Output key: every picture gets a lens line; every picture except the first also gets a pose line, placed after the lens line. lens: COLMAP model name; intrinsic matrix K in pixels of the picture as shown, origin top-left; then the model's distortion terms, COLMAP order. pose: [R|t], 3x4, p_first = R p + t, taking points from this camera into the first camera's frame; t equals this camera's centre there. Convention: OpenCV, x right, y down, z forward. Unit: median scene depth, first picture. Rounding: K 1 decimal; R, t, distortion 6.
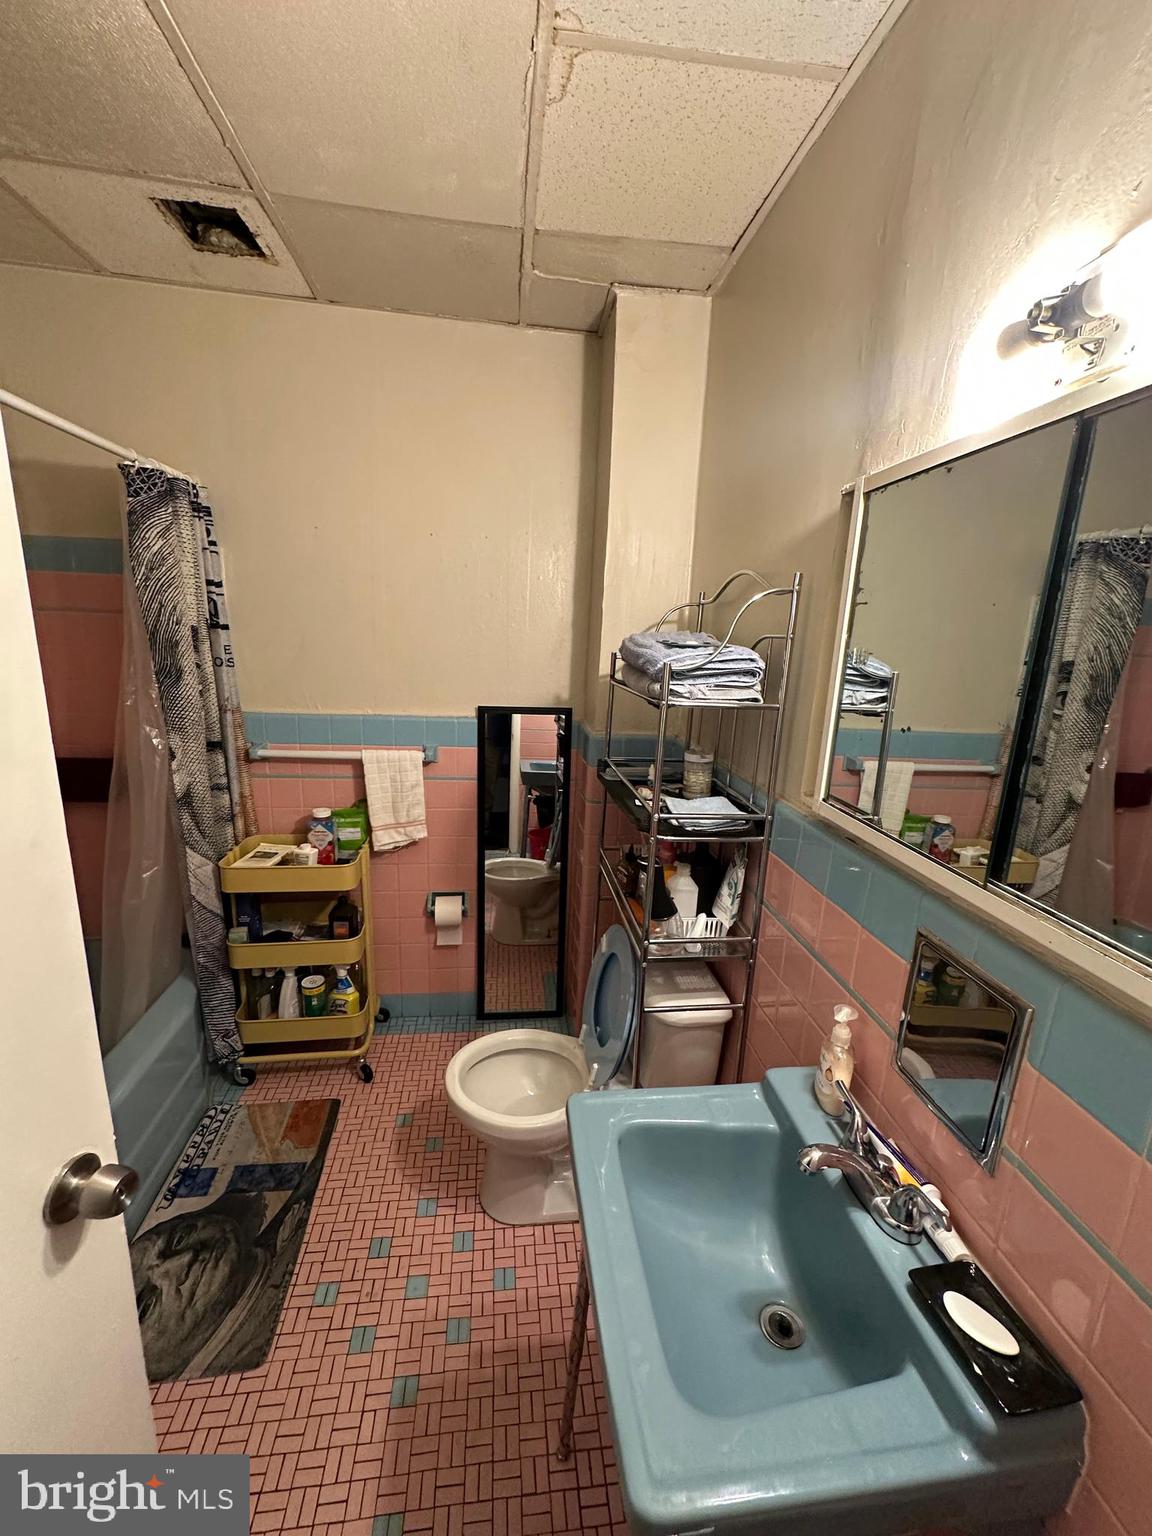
lens RADIAL K [[613.5, 0, 576.2], [0, 613.5, 770.9], [0, 0, 1]] dist [-0.003030, 0.000607]
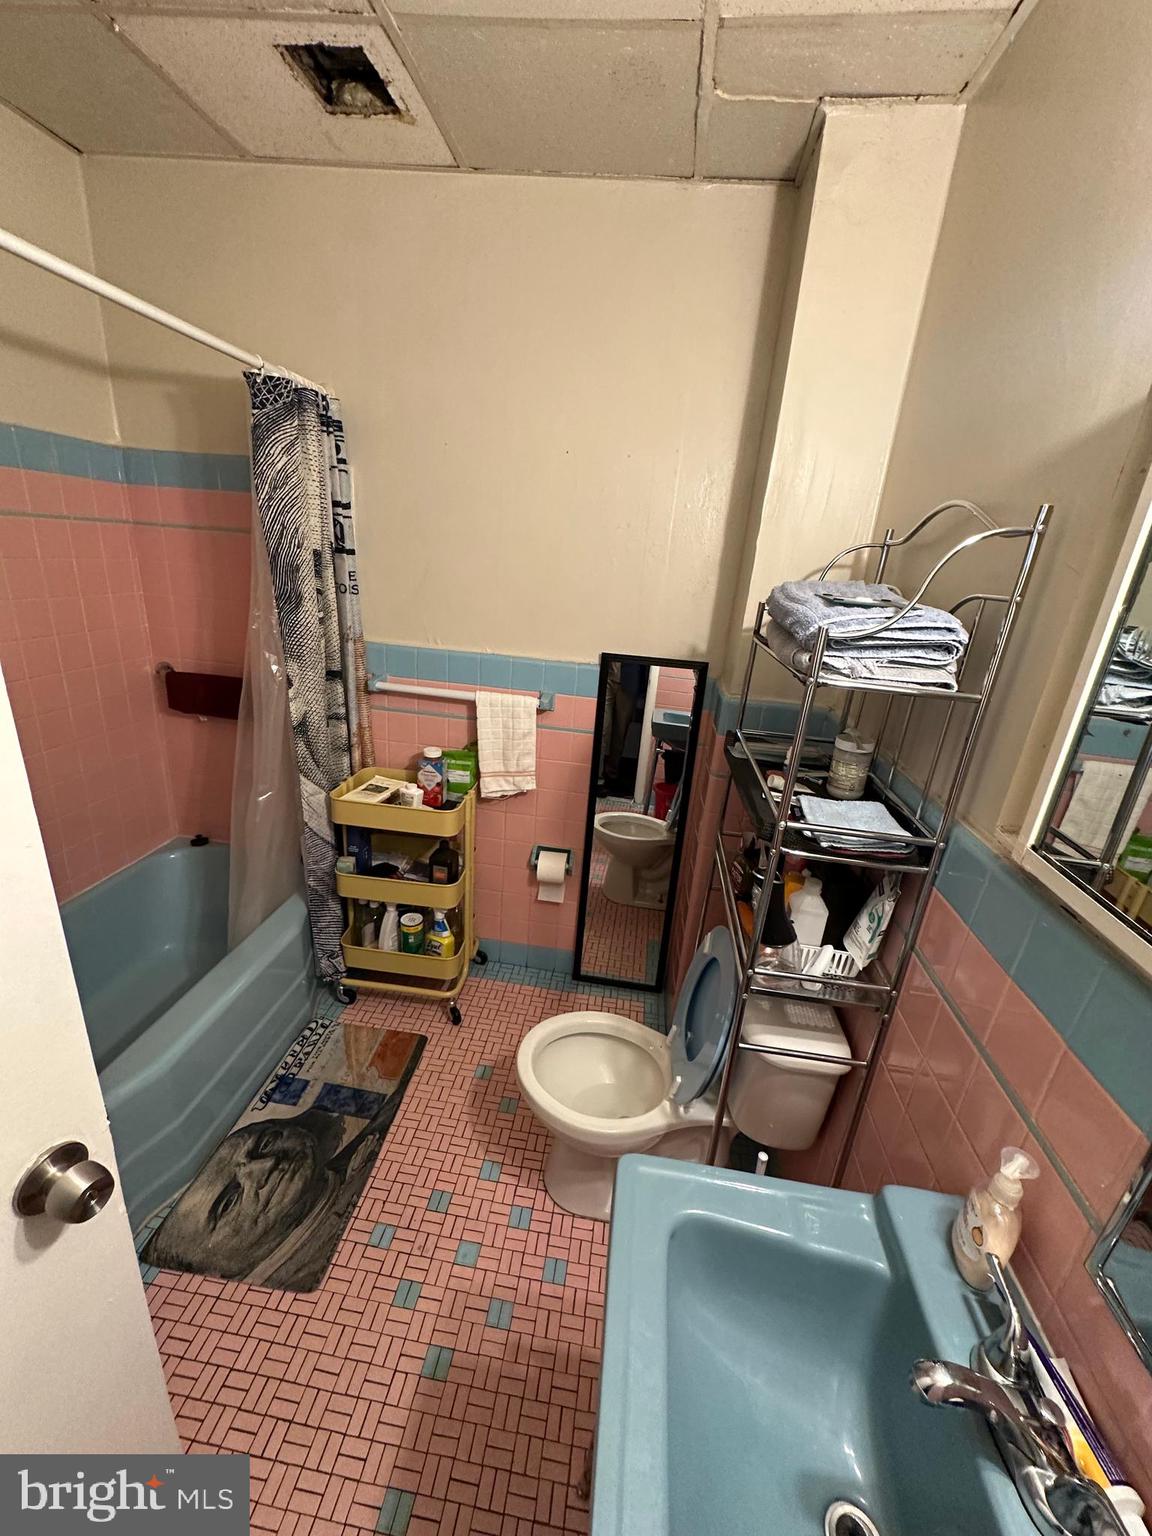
lens RADIAL K [[613.5, 0, 575.7], [0, 613.5, 769.7], [0, 0, 1]] dist [-0.003030, 0.000607]
pose [[0.967456, 0.117322, -0.224198, 0.032435], [-0.094514, 0.989436, 0.109926, -0.042224], [0.234727, -0.085159, 0.968324, 0.141987]]
